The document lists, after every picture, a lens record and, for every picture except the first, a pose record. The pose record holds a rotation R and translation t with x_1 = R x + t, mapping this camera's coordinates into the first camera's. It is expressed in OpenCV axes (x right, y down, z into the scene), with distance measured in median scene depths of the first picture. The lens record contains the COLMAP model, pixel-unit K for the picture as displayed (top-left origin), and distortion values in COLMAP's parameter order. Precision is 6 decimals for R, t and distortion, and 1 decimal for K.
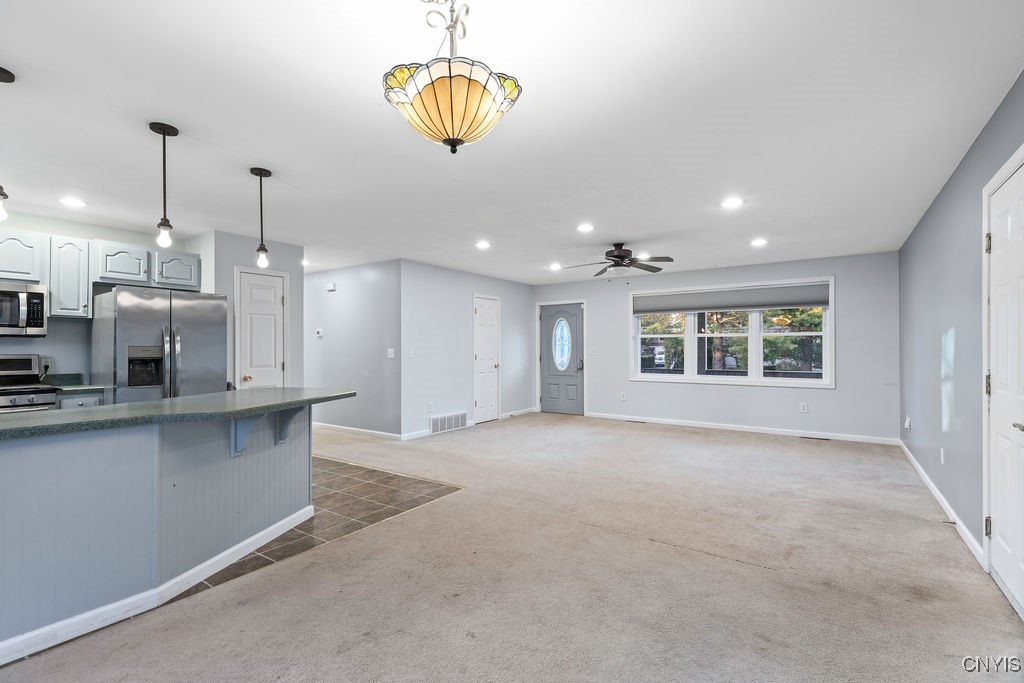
lens RADIAL K [[491.3, 0, 515.7], [0, 491.3, 347.1], [0, 0, 1]] dist [0.001443, 0.000068]
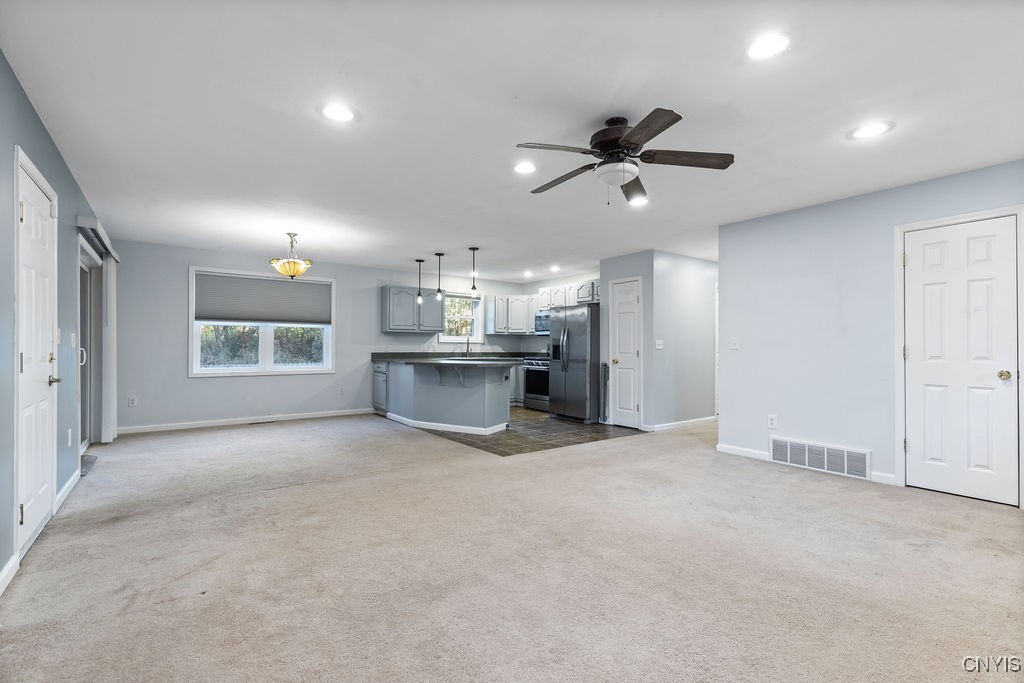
lens RADIAL K [[461.2, 0, 511.9], [0, 461.2, 346.3], [0, 0, 1]] dist [0.002796, 0.000220]
pose [[-0.312963, 0.001199, -0.949764, 0.879244], [0.003944, 0.999992, -0.000037, 0.023028], [0.949757, -0.003758, -0.312966, 1.349112]]
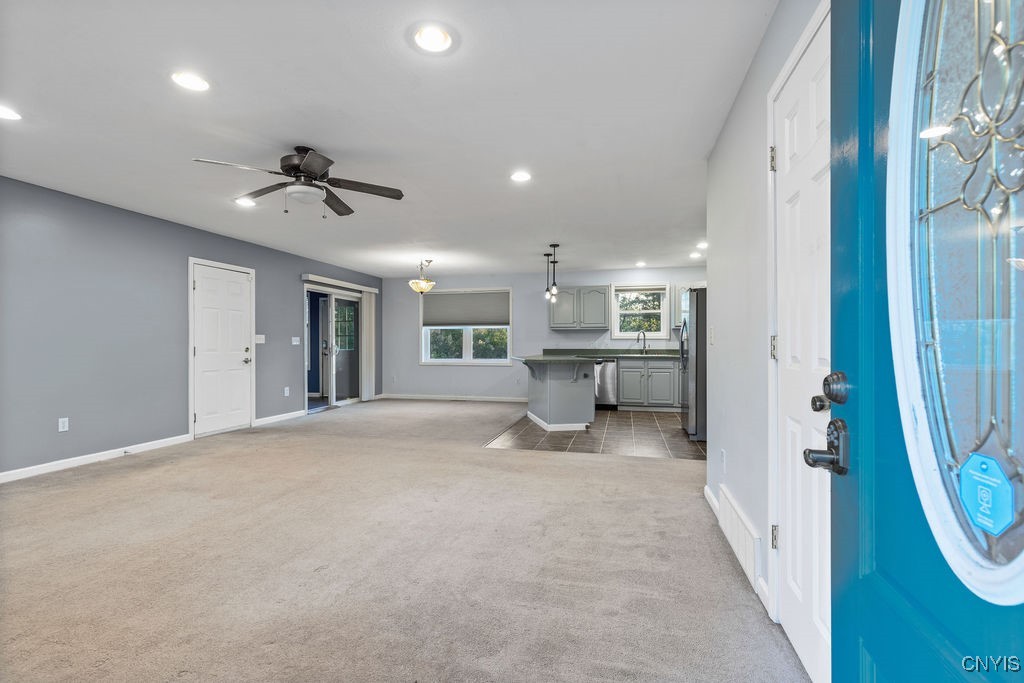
lens RADIAL K [[461.2, 0, 511.9], [0, 461.2, 346.3], [0, 0, 1]] dist [0.002796, 0.000220]
pose [[-0.931401, 0.005282, -0.363955, 0.221797], [0.006423, 0.999978, -0.001925, 0.036358], [0.363937, -0.004131, -0.931414, 2.061107]]
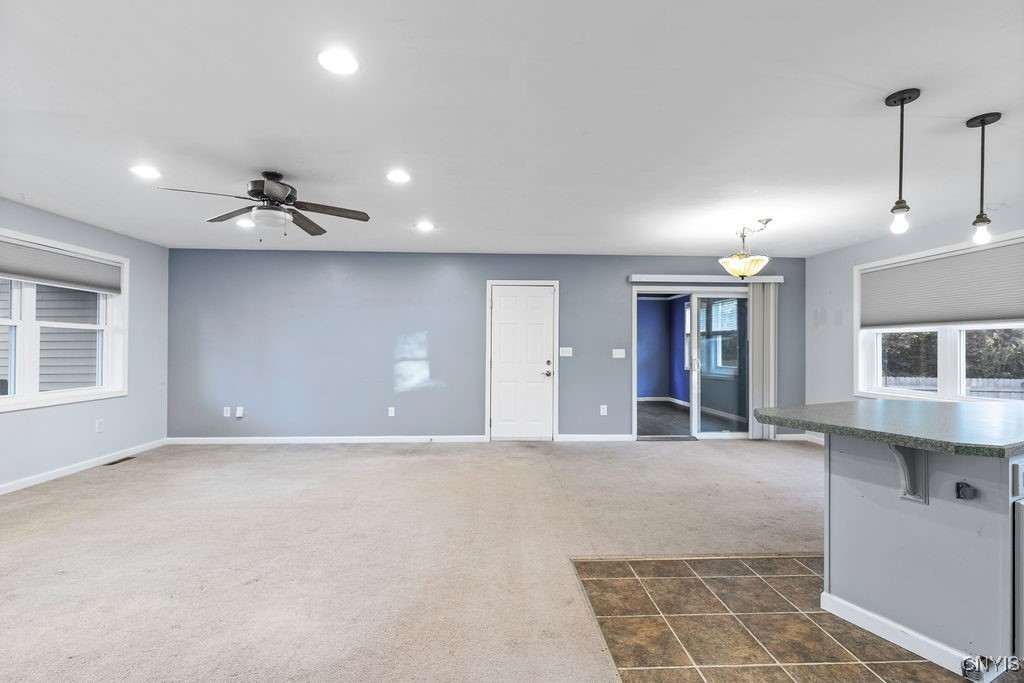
lens RADIAL K [[461.2, 0, 511.9], [0, 461.2, 346.3], [0, 0, 1]] dist [0.002796, 0.000220]
pose [[-0.622399, 0.001003, 0.782700, -0.536338], [-0.009685, 0.999913, -0.008983, 0.004494], [-0.782640, -0.013171, -0.622335, 1.437673]]
